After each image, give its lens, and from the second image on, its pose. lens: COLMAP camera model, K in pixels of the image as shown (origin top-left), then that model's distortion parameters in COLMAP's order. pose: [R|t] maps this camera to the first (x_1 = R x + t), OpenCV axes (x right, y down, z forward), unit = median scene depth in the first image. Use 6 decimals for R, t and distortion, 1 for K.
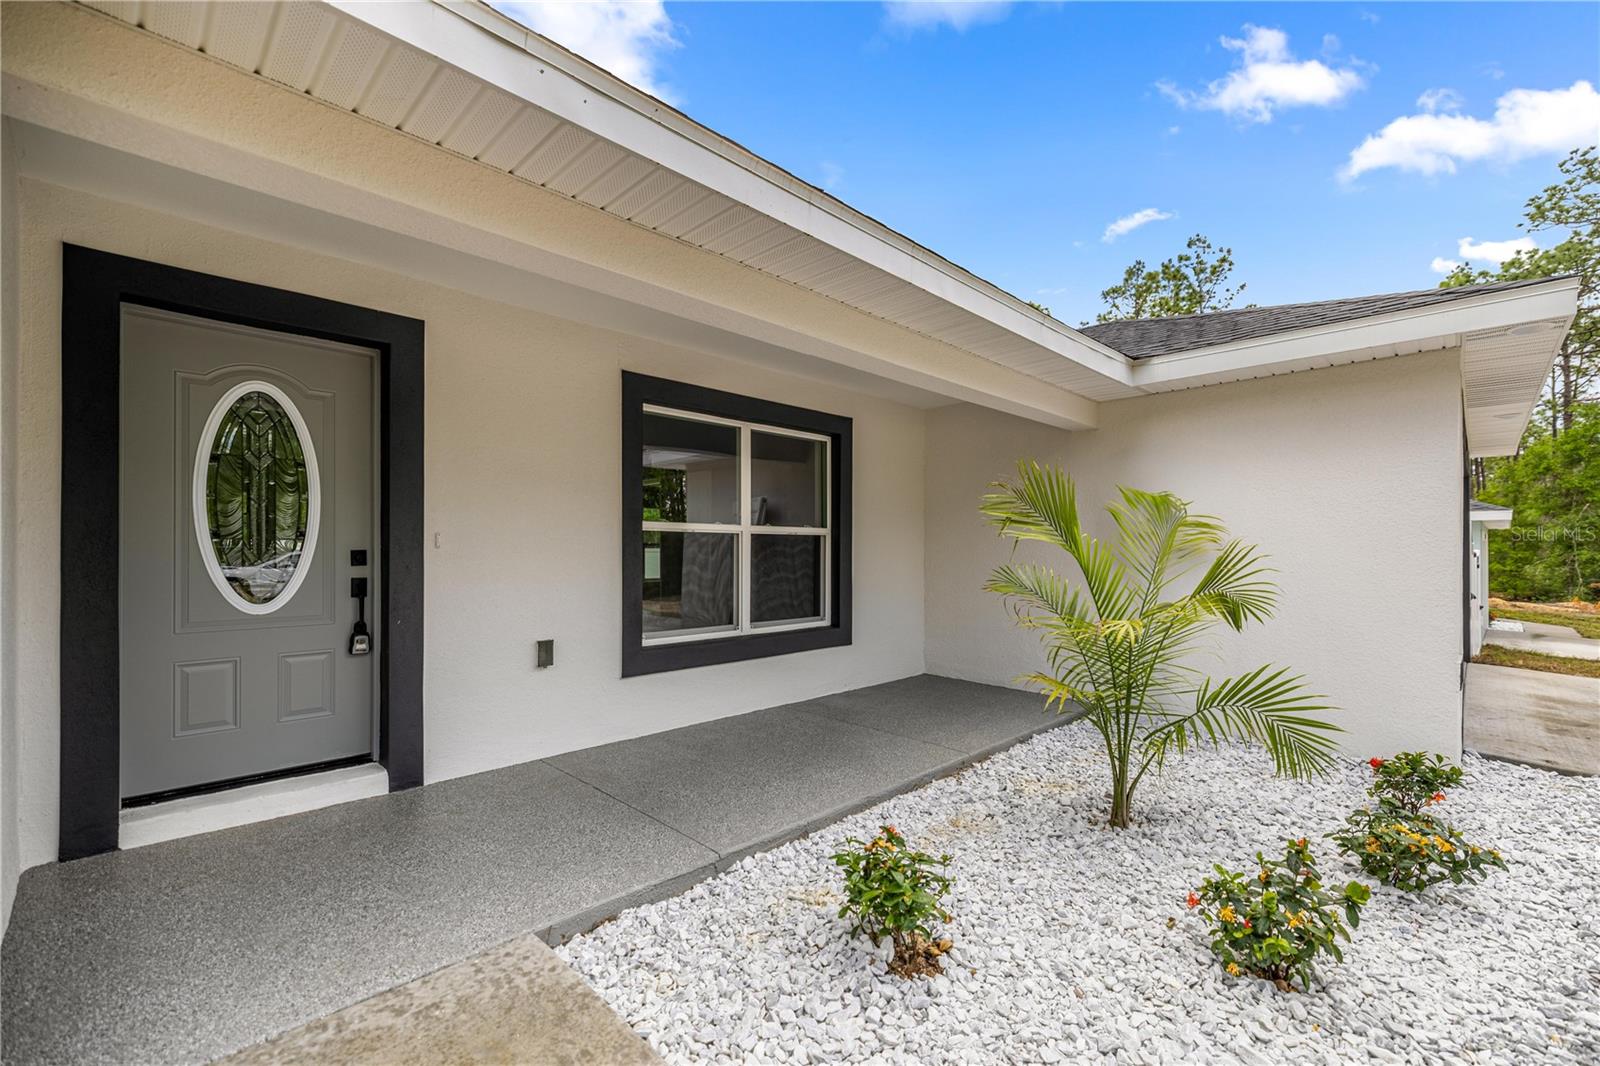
lens RADIAL K [[672.0, 0, 797.1], [0, 672.0, 530.8], [0, 0, 1]] dist [0.000701, -0.000069]
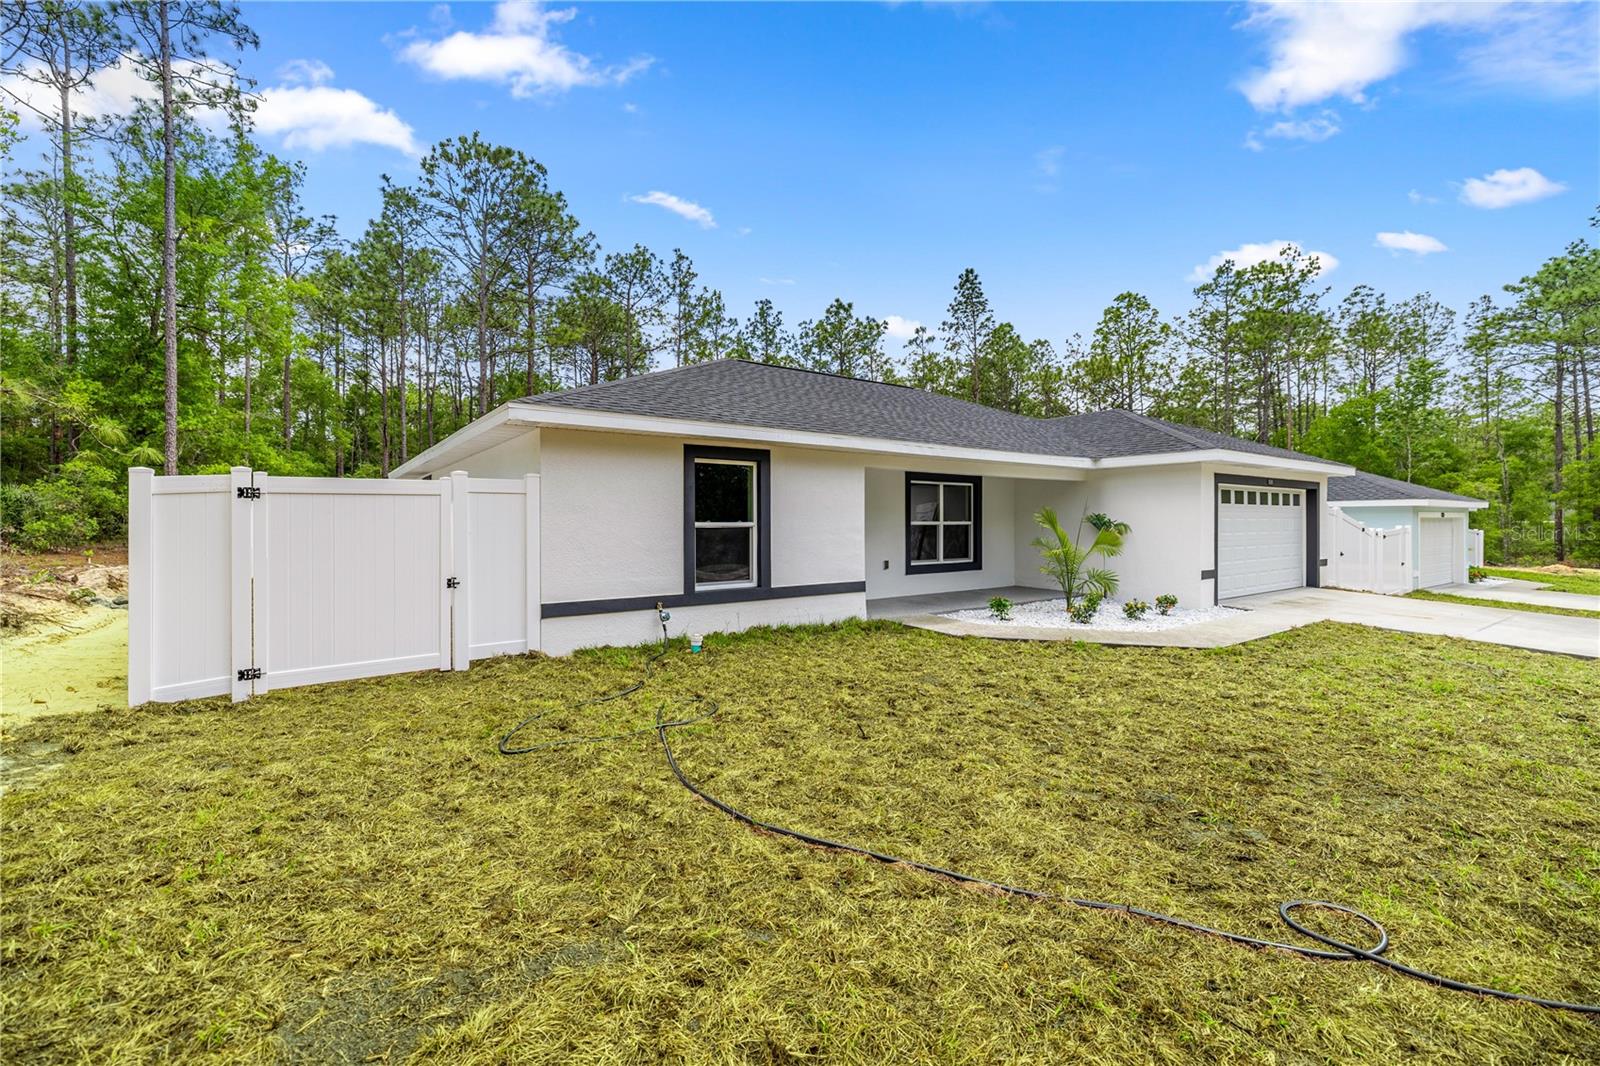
lens RADIAL K [[672.0, 0, 797.1], [0, 672.0, 530.8], [0, 0, 1]] dist [0.000701, -0.000069]
pose [[0.989062, -0.003406, -0.147459, -0.220003], [0.010002, 0.998981, 0.044012, -0.082988], [0.147159, -0.045005, 0.988088, -1.478002]]
